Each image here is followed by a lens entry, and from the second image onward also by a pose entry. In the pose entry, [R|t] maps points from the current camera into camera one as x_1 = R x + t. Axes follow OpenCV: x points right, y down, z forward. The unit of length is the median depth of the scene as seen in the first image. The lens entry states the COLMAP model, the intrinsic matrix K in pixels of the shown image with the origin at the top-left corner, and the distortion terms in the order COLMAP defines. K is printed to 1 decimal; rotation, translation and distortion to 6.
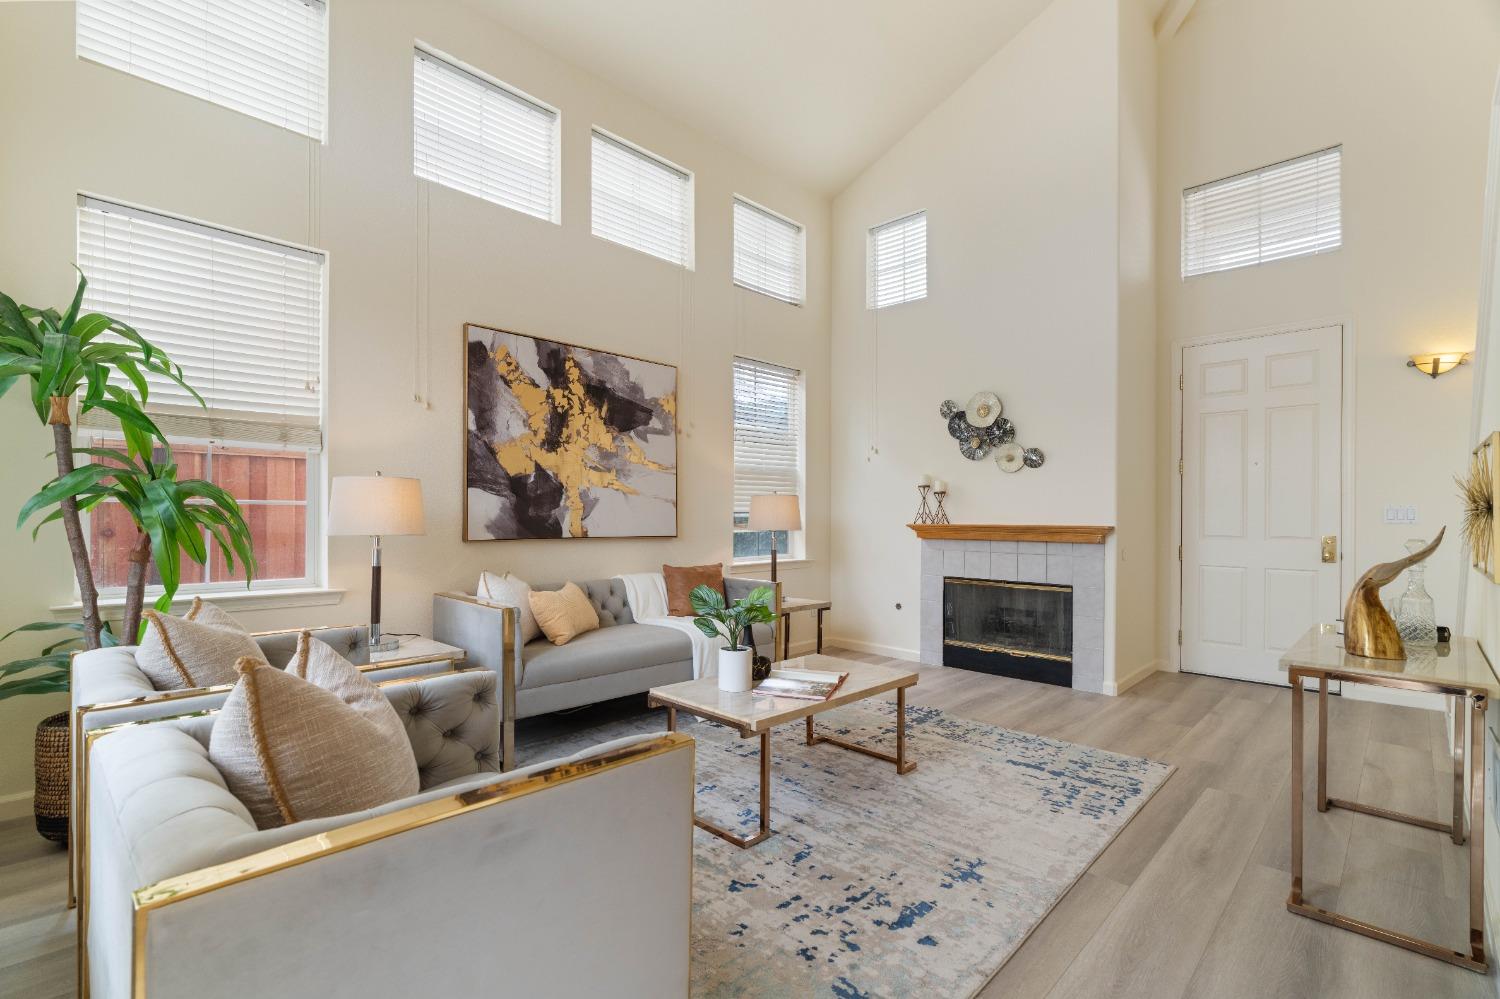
lens RADIAL K [[686.3, 0, 749.7], [0, 686.3, 514.8], [0, 0, 1]] dist [-0.004369, 0.000014]
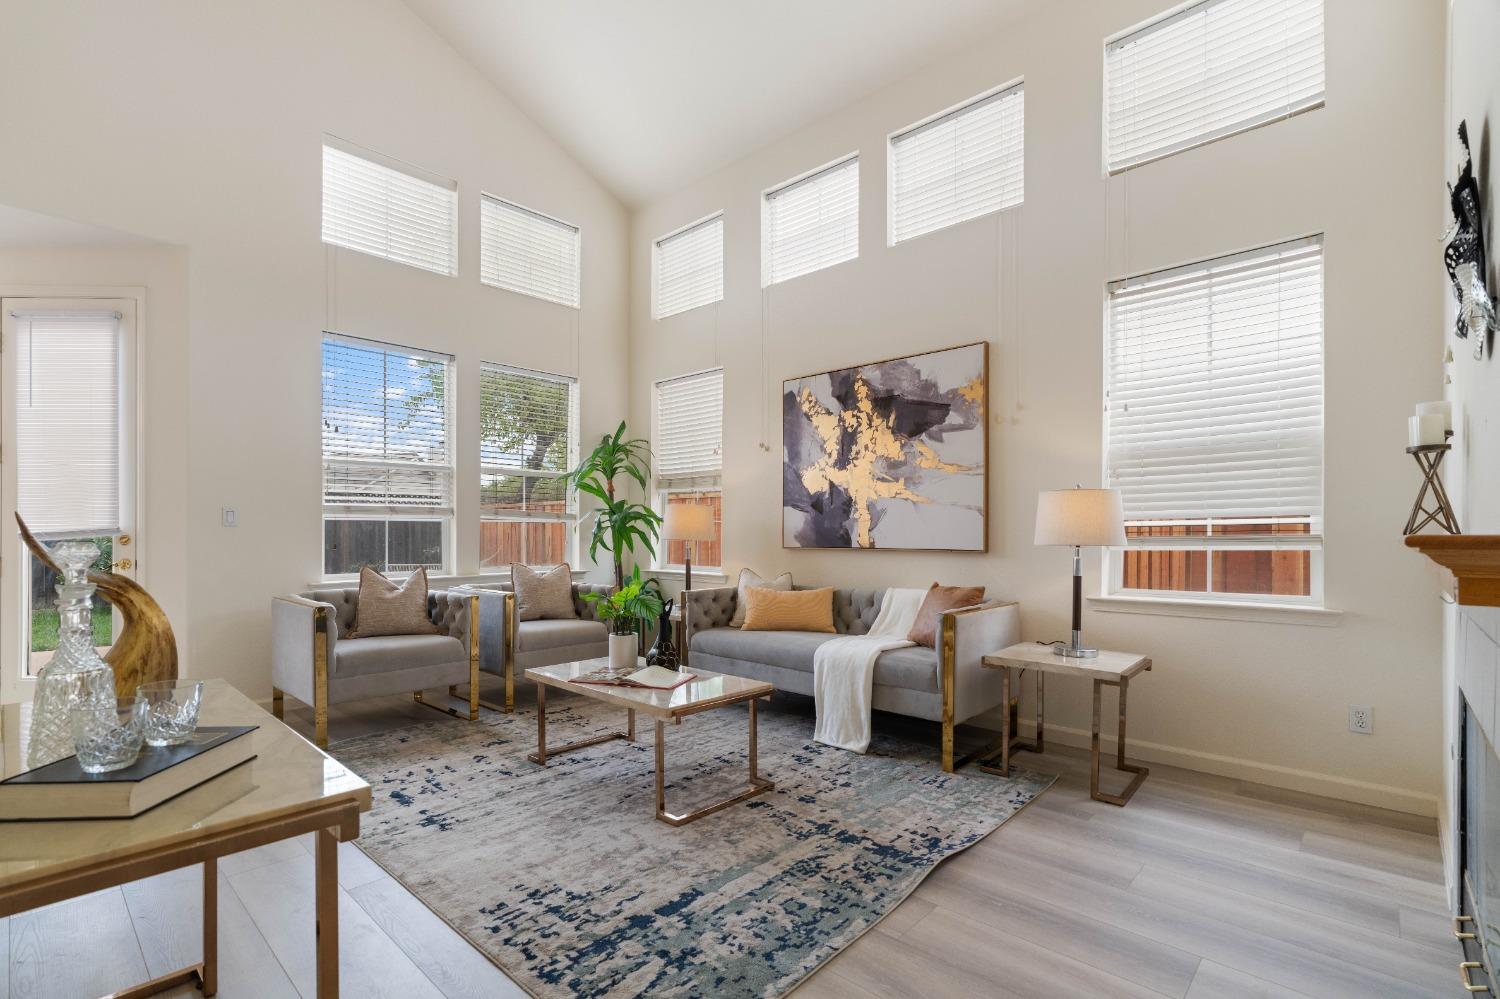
lens RADIAL K [[697.8, 0, 746.1], [0, 697.8, 535.7], [0, 0, 1]] dist [0.001053, 0.000242]
pose [[0.013727, -0.005072, -0.999893, 0.827960], [-0.002276, 0.999984, -0.005104, 0.020790], [0.999903, 0.002346, 0.013715, 0.824950]]
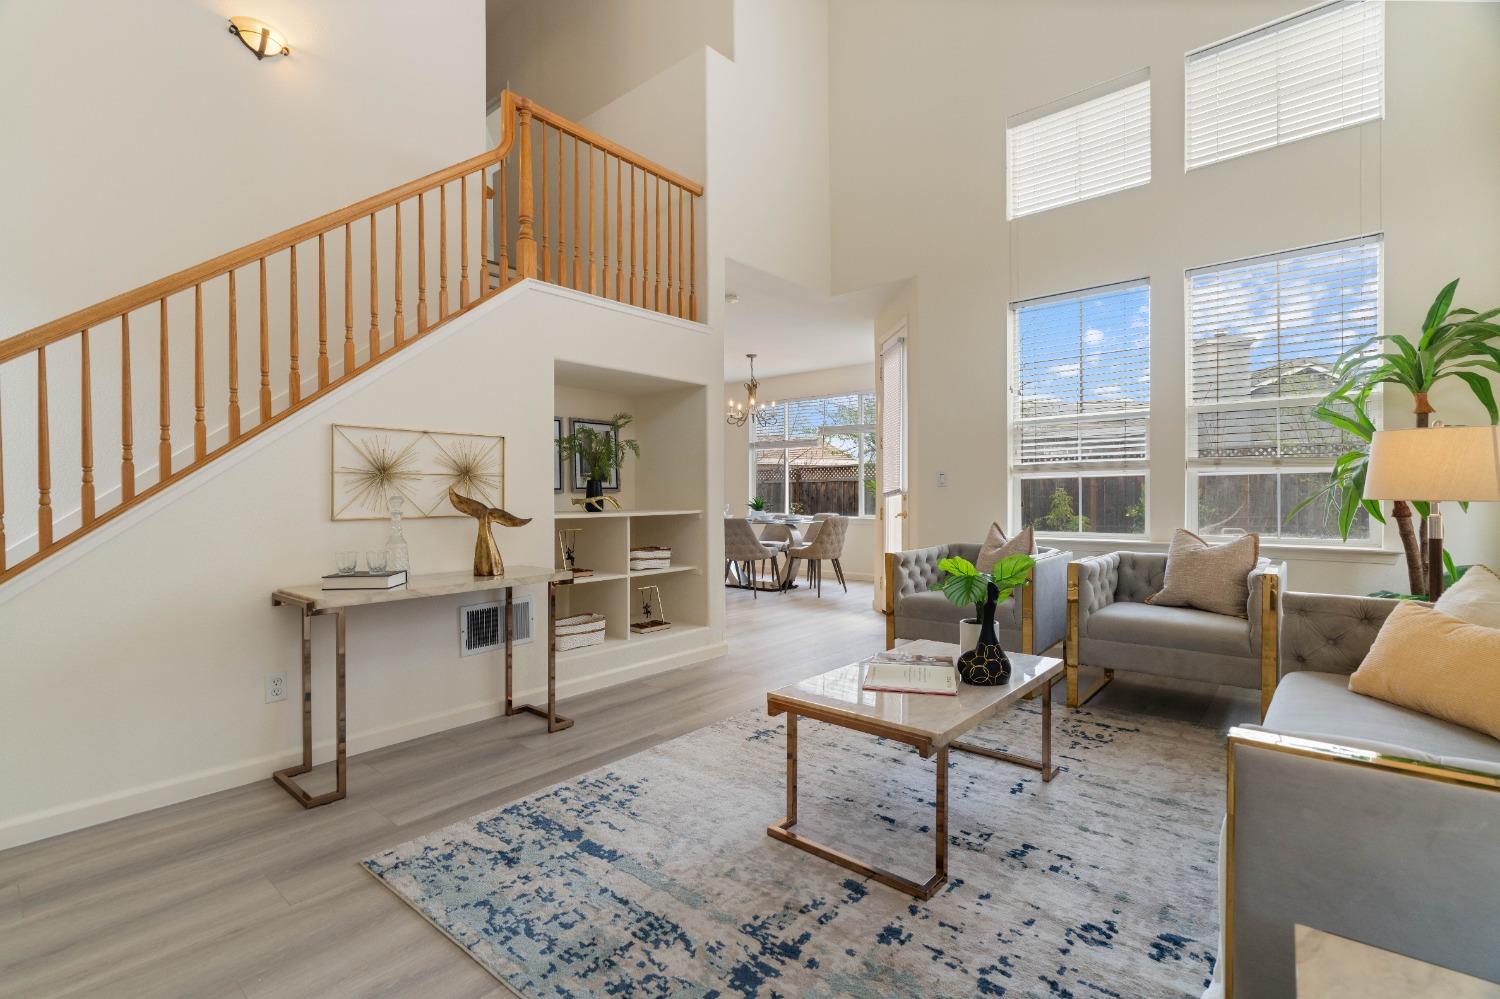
lens RADIAL K [[679.8, 0, 744.9], [0, 679.8, 501.7], [0, 0, 1]] dist [-0.001087, 0.000325]
pose [[-0.998632, -0.001171, -0.052281, 0.232920], [-0.001723, 0.999943, 0.010522, 0.018238], [0.052266, 0.010597, -0.998577, 1.297893]]
